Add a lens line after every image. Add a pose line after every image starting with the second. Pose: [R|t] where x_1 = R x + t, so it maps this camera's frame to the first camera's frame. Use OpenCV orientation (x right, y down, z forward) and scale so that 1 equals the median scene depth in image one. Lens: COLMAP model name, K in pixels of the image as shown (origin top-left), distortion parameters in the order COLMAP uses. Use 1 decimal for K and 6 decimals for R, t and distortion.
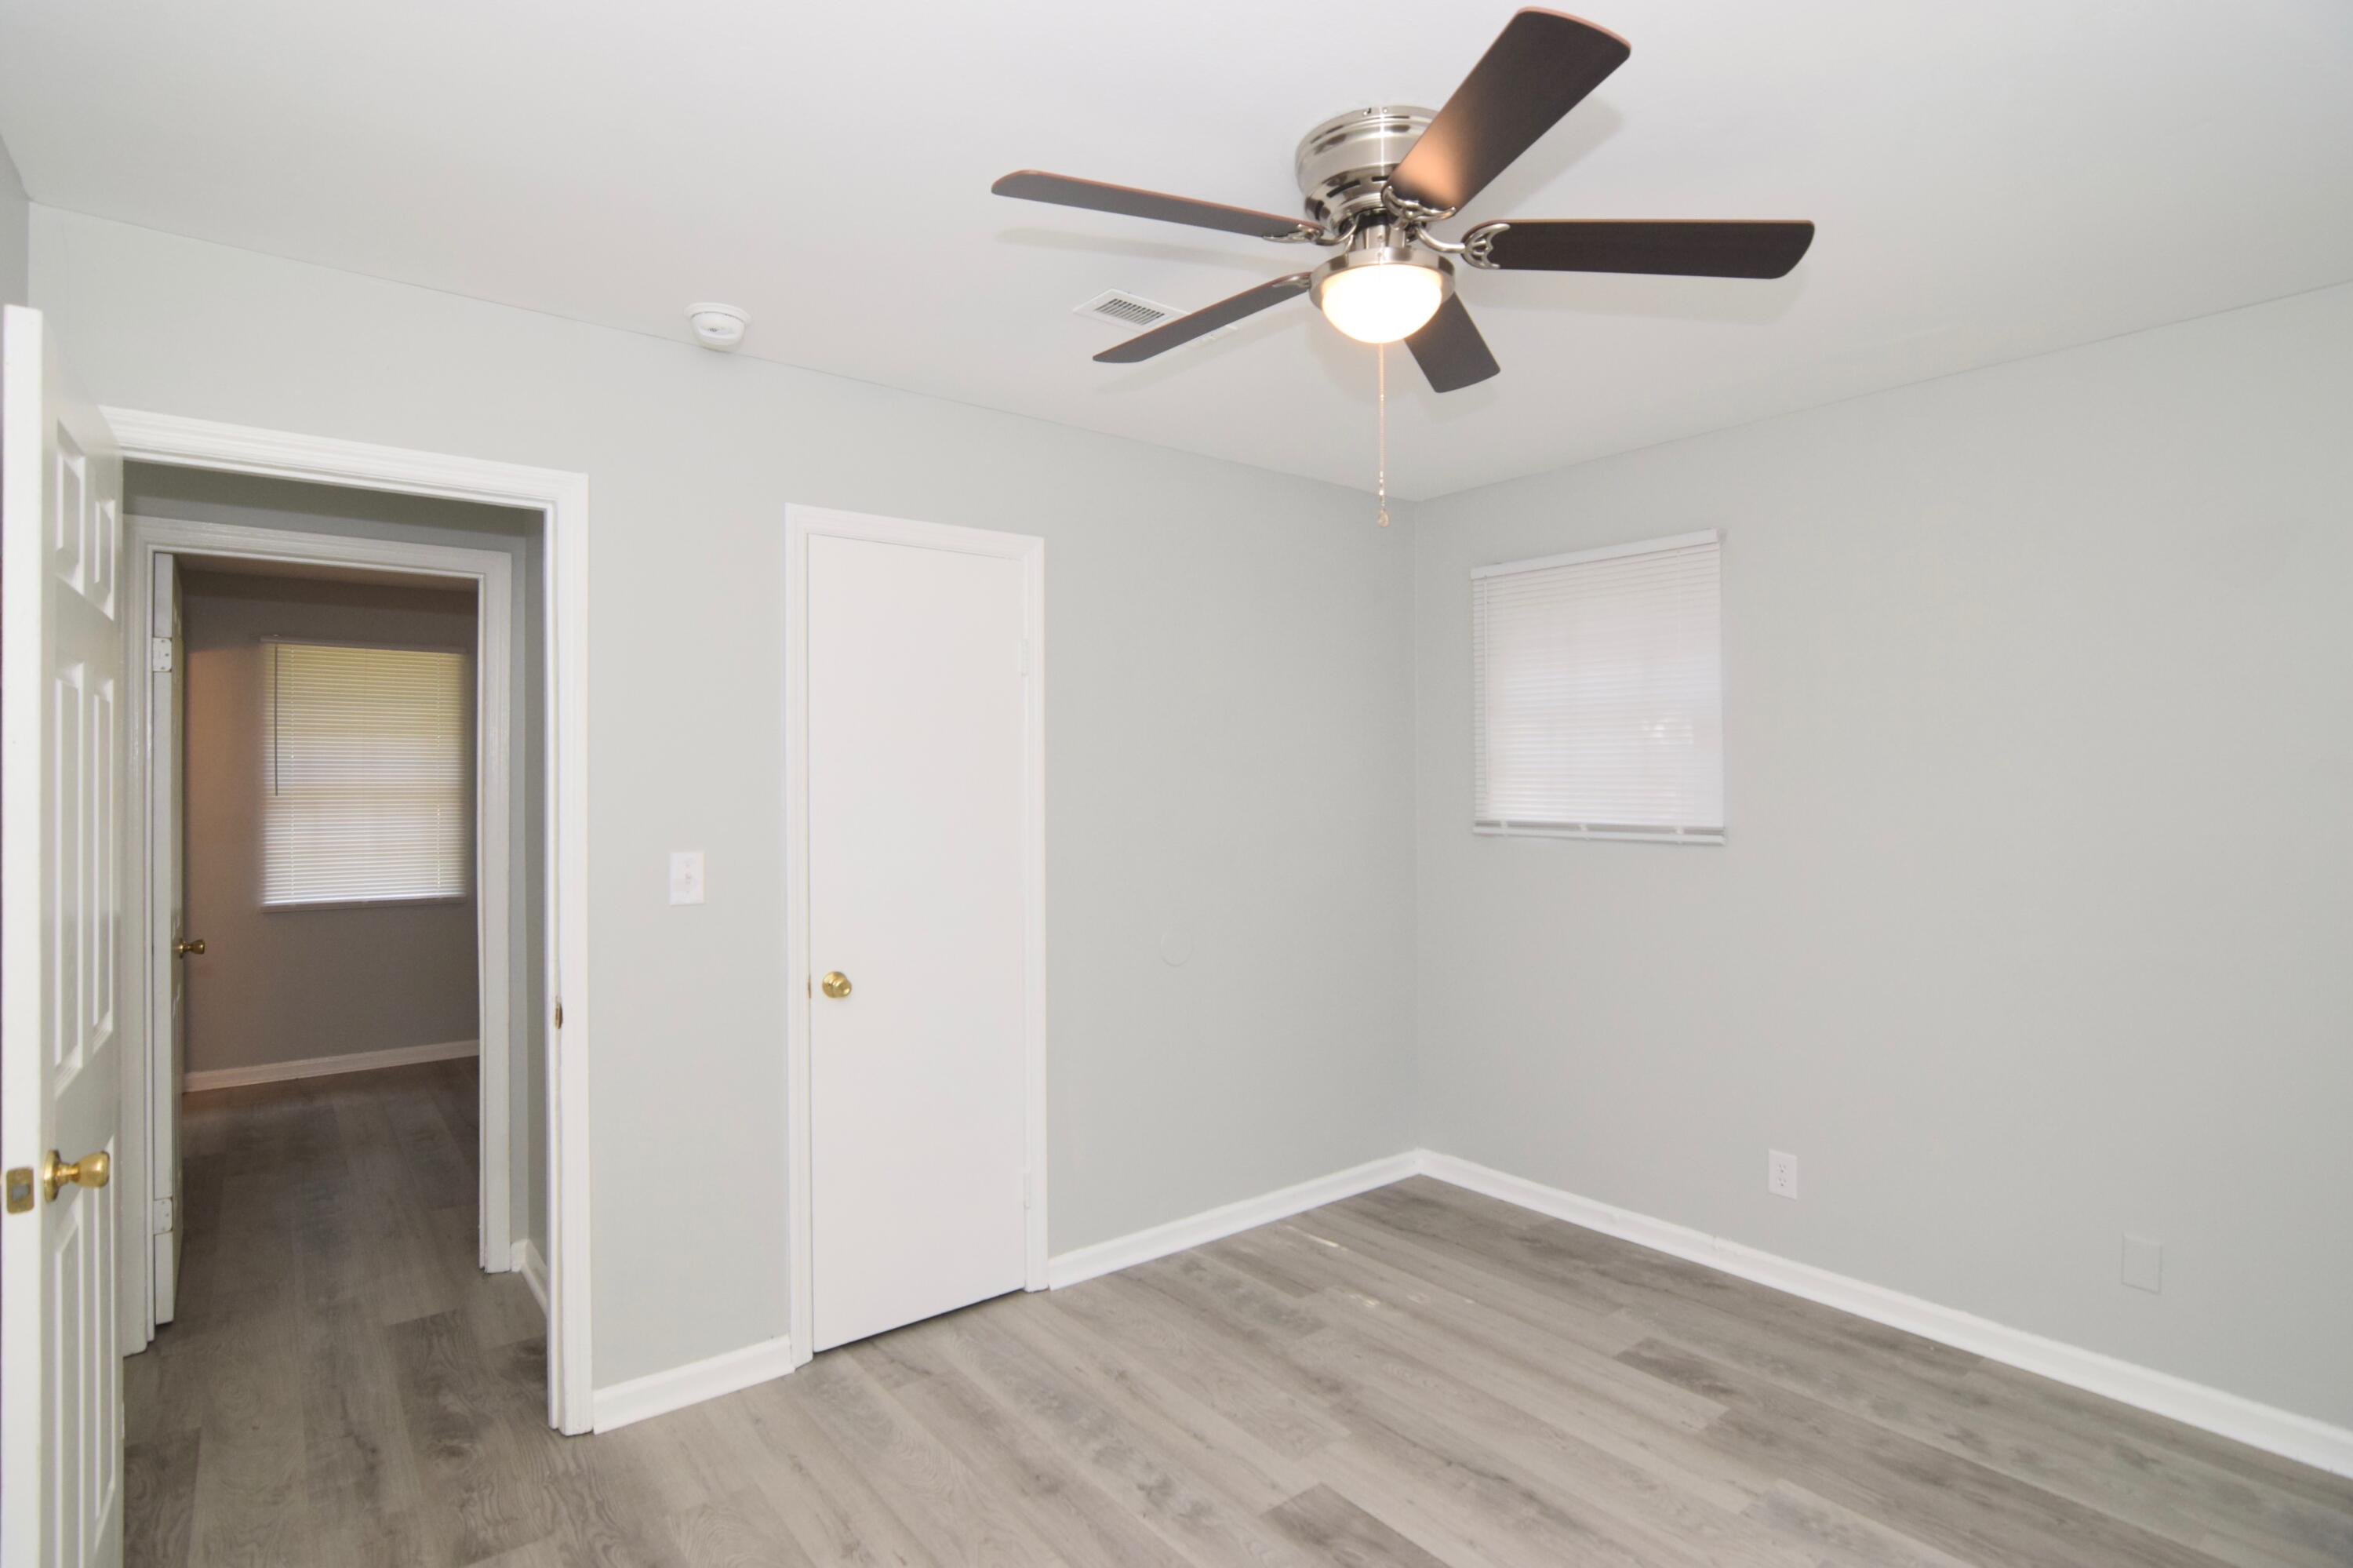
lens RADIAL K [[1160.8, 0, 1164.7], [0, 1160.8, 781.5], [0, 0, 1]] dist [-0.027523, 0.009679]
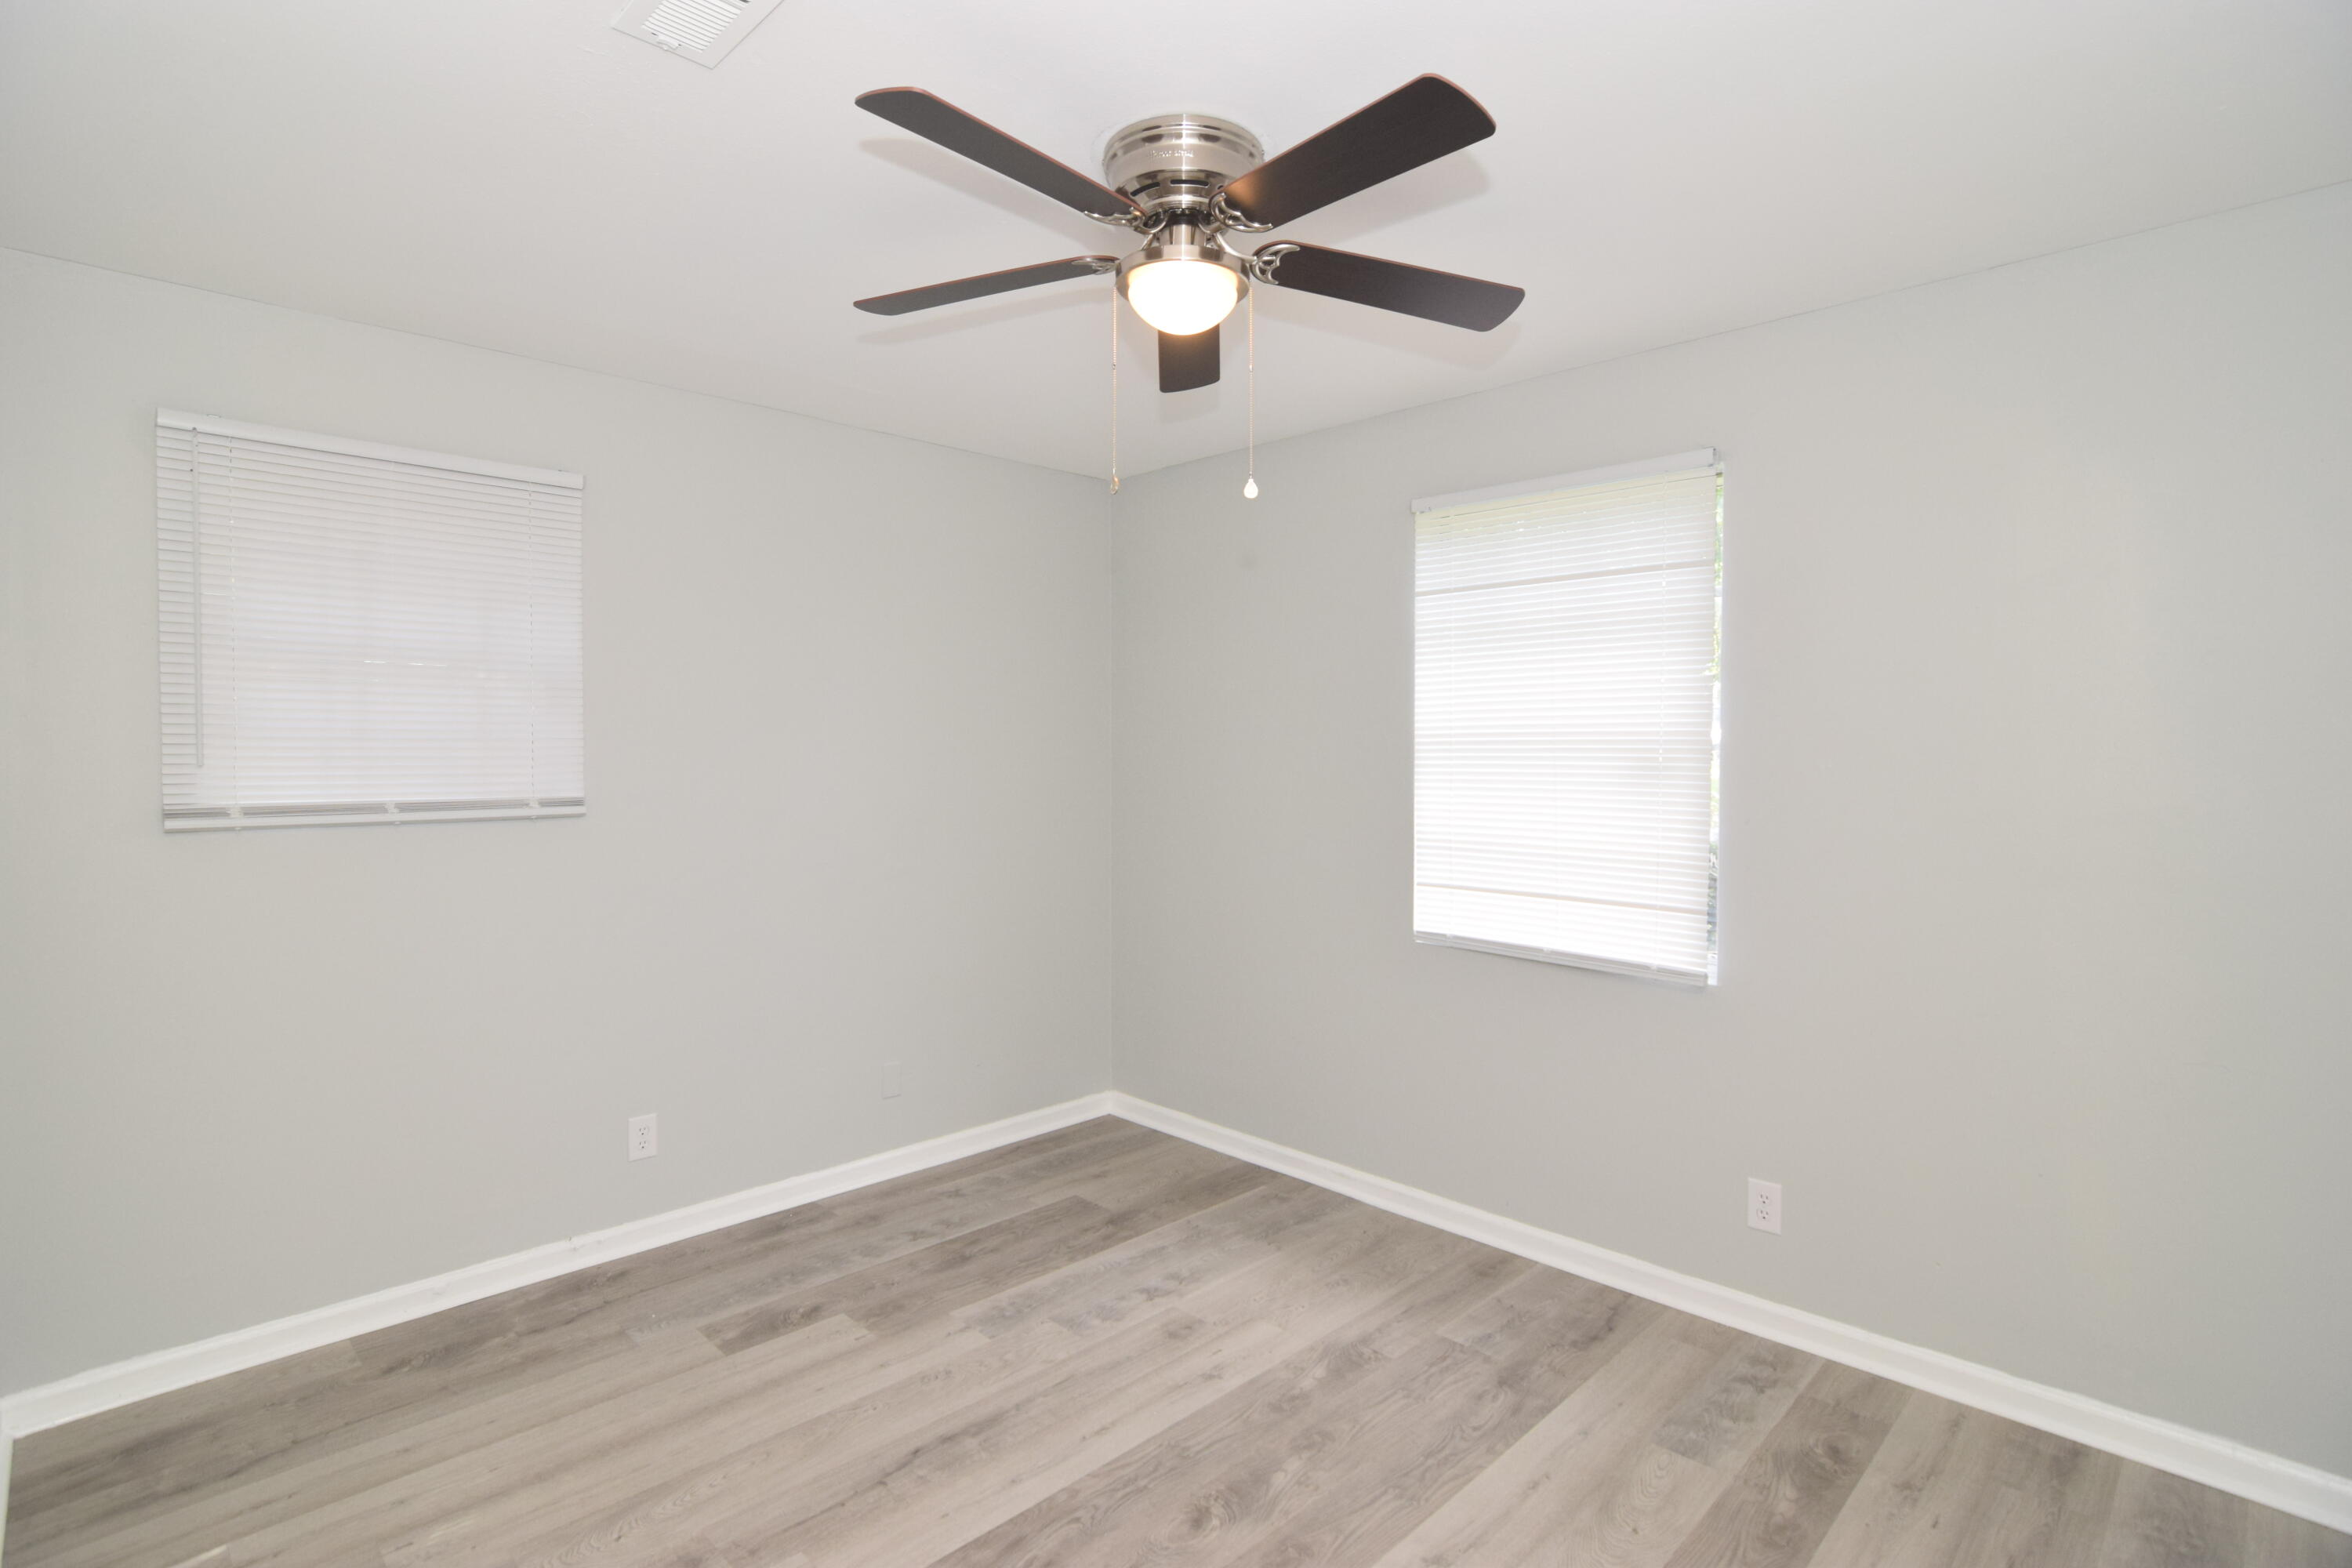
lens RADIAL K [[1160.3, 0, 1169.8], [0, 1160.3, 767.7], [0, 0, 1]] dist [-0.027523, 0.009679]
pose [[-0.111448, -0.015637, 0.993647, -0.608510], [0.002248, 0.999870, 0.015987, 0.002847], [-0.993768, 0.004016, -0.111399, 0.770785]]
